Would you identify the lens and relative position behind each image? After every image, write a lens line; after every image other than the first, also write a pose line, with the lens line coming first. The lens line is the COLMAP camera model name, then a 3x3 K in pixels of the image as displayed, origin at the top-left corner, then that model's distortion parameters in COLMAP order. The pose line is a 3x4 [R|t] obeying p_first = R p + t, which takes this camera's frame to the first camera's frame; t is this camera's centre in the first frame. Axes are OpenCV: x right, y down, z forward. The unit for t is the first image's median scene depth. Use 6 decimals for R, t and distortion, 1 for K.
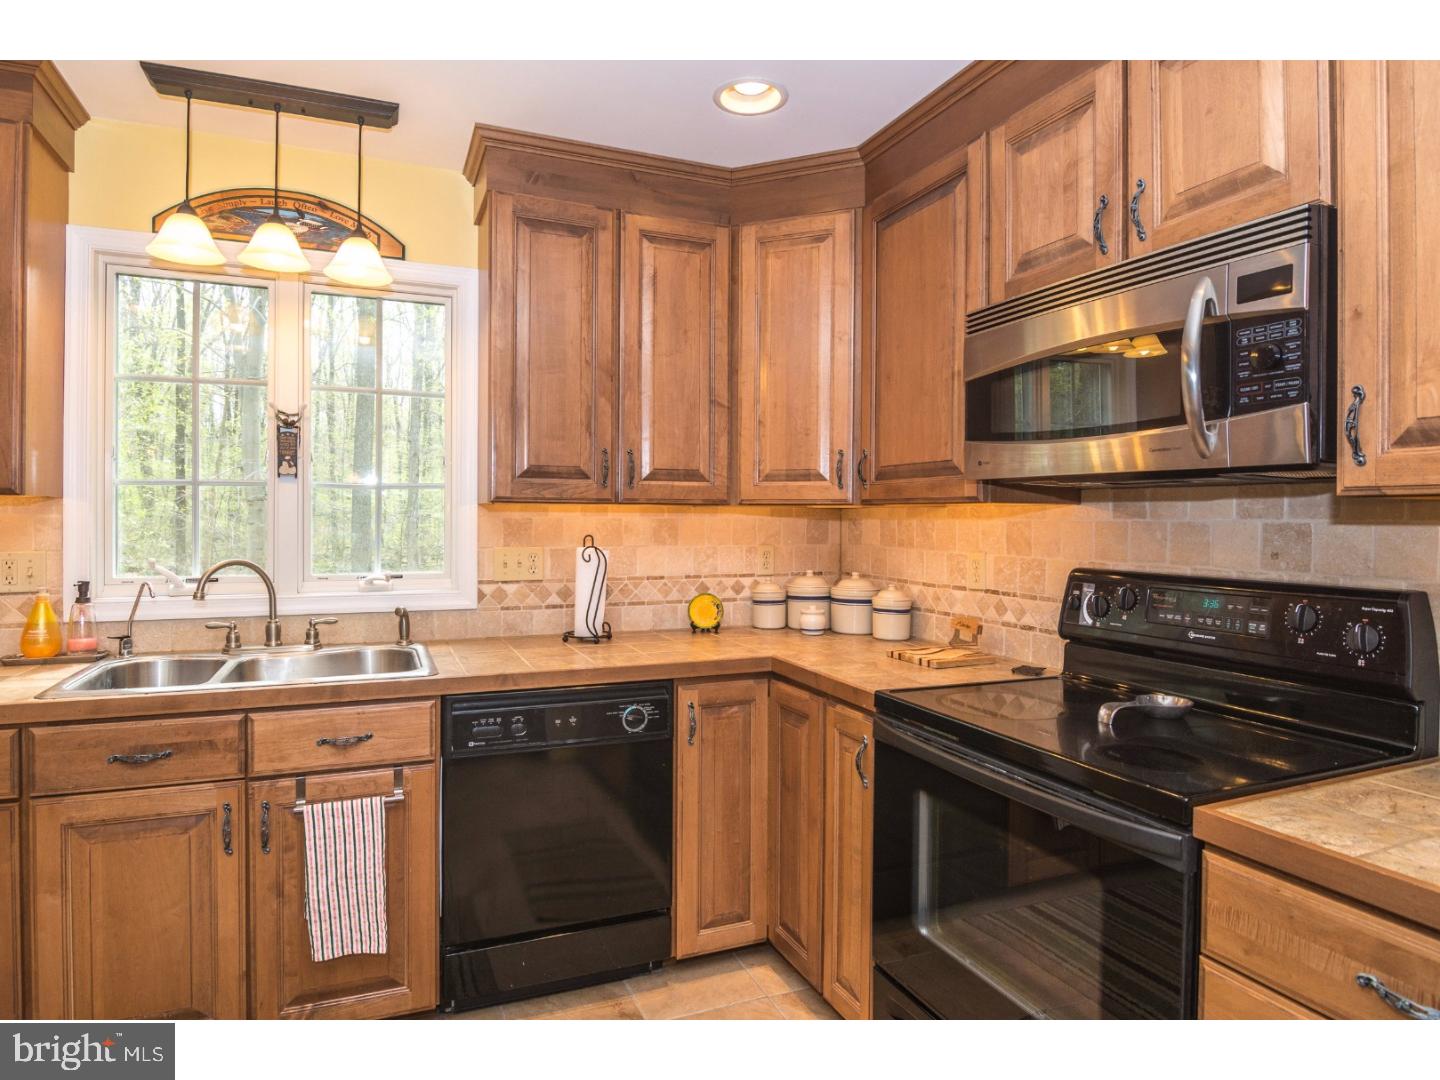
lens RADIAL K [[781.0, 0, 674.1], [0, 781.0, 522.3], [0, 0, 1]] dist [-0.002946, -0.016294]
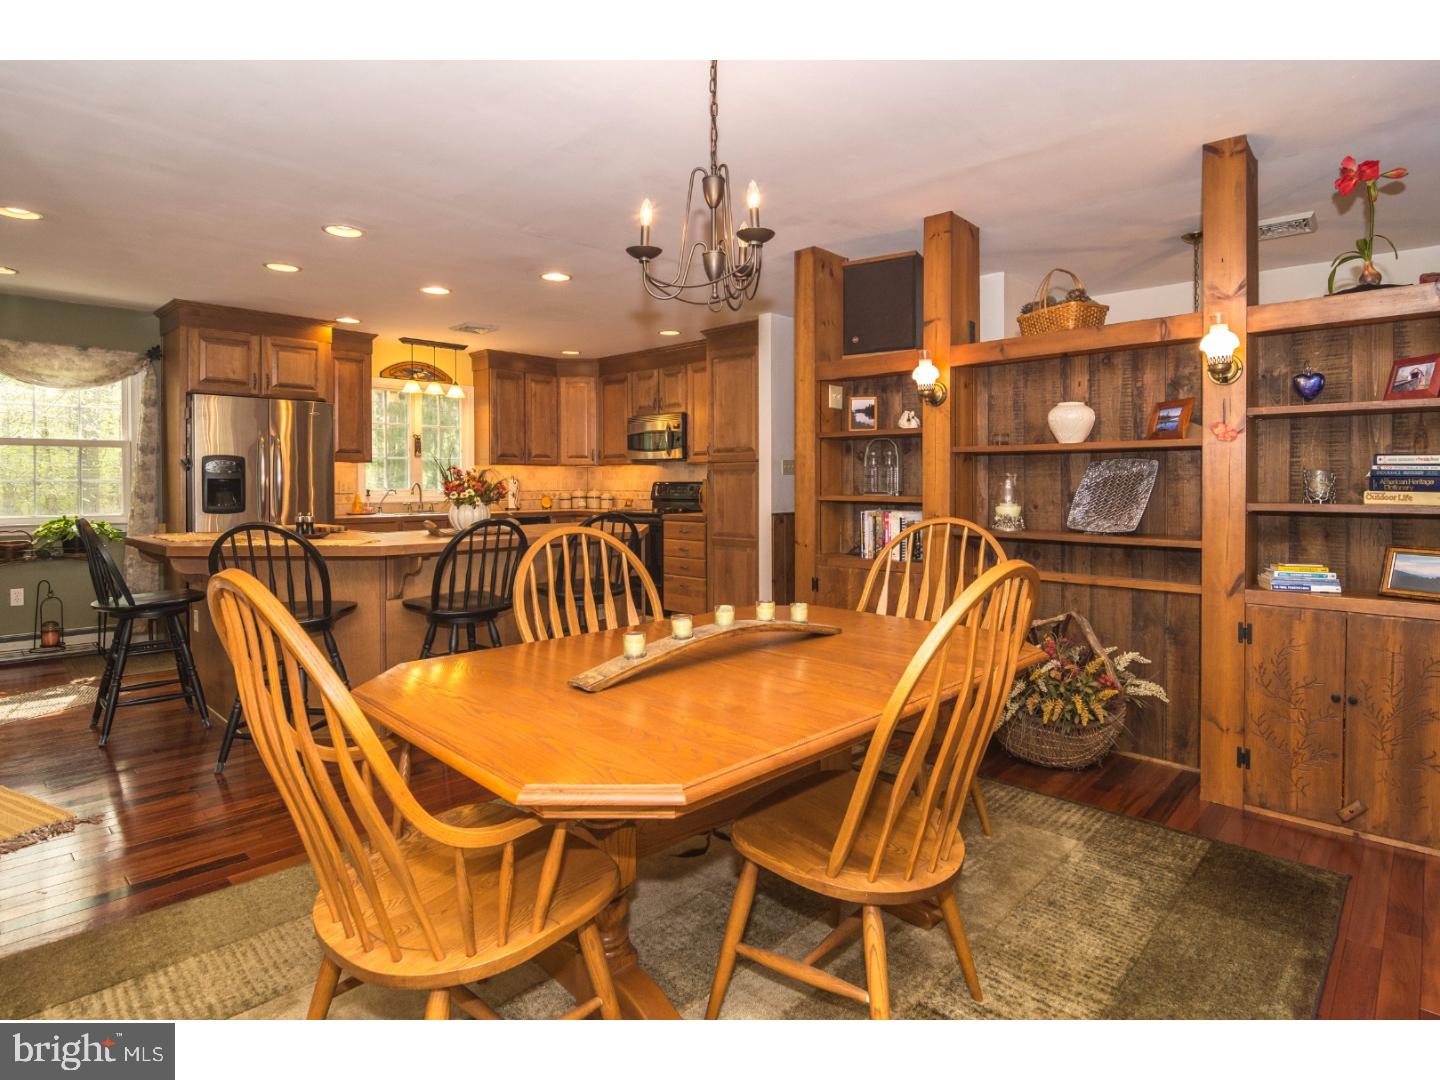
lens RADIAL K [[741.0, 0, 675.1], [0, 741.0, 489.9], [0, 0, 1]] dist [-0.038515, 0.000768]
pose [[0.917821, -0.011629, 0.396824, -0.772667], [0.009101, 0.999925, 0.008253, 0.062012], [-0.396890, -0.003963, 0.917858, -2.189222]]
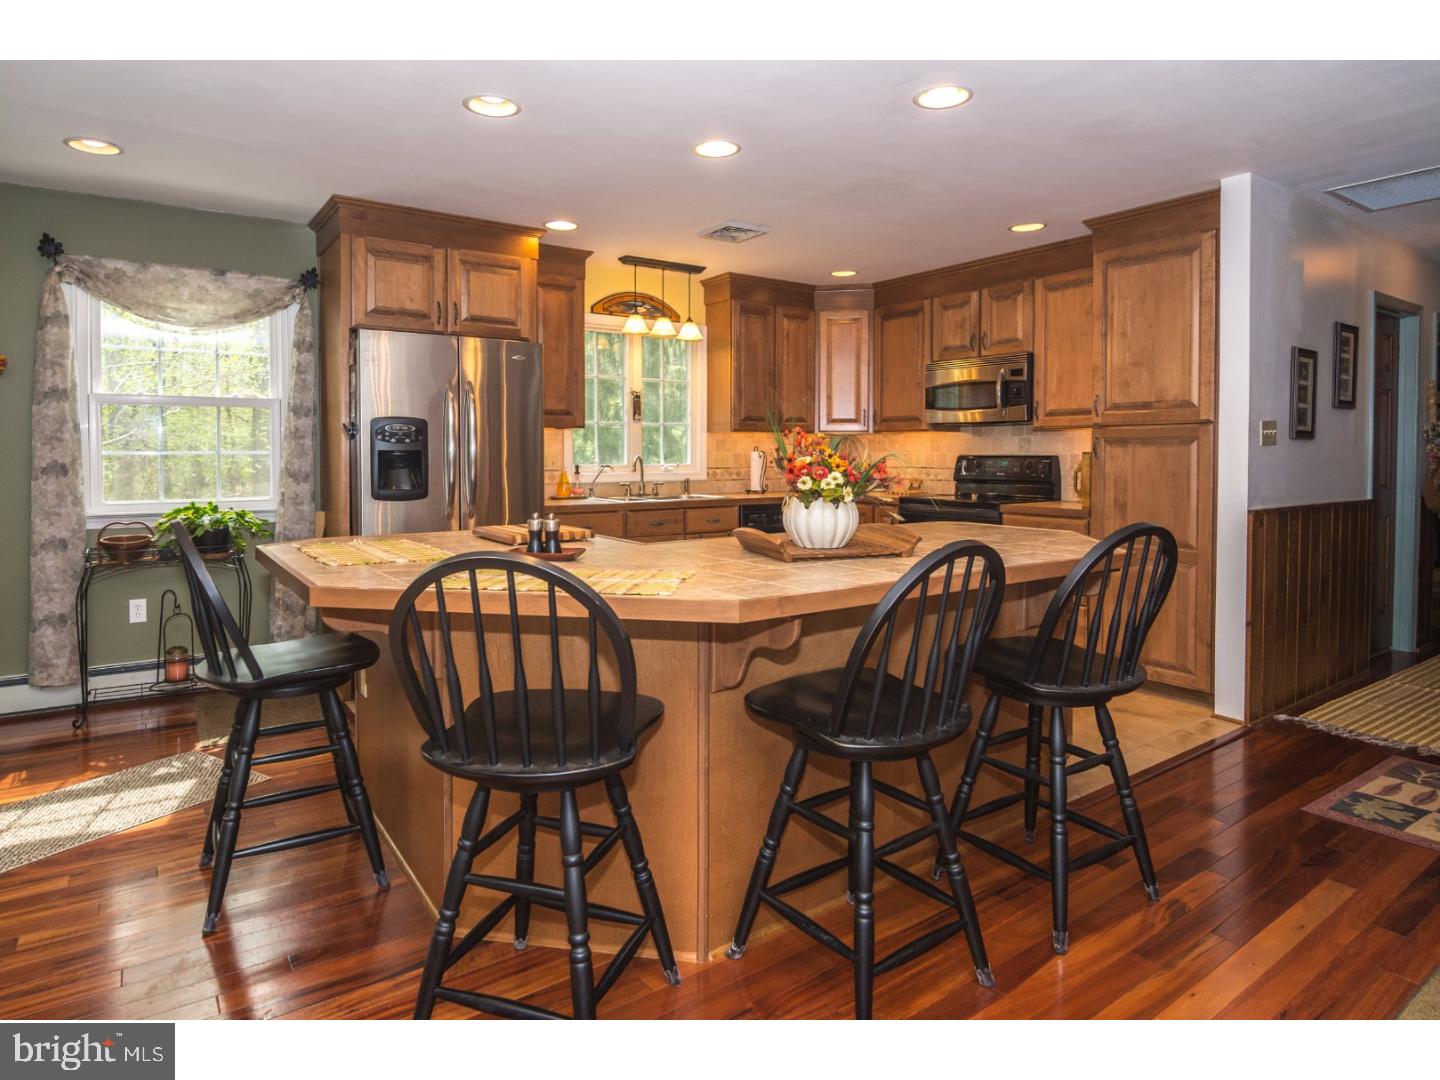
lens RADIAL K [[785.4, 0, 676.3], [0, 785.4, 472.4], [0, 0, 1]] dist [-0.026964, -0.001735]
pose [[0.978356, -0.010794, 0.206647, -0.923000], [0.006522, 0.999751, 0.021343, 0.047983], [-0.206825, -0.019533, 0.978183, -1.336196]]
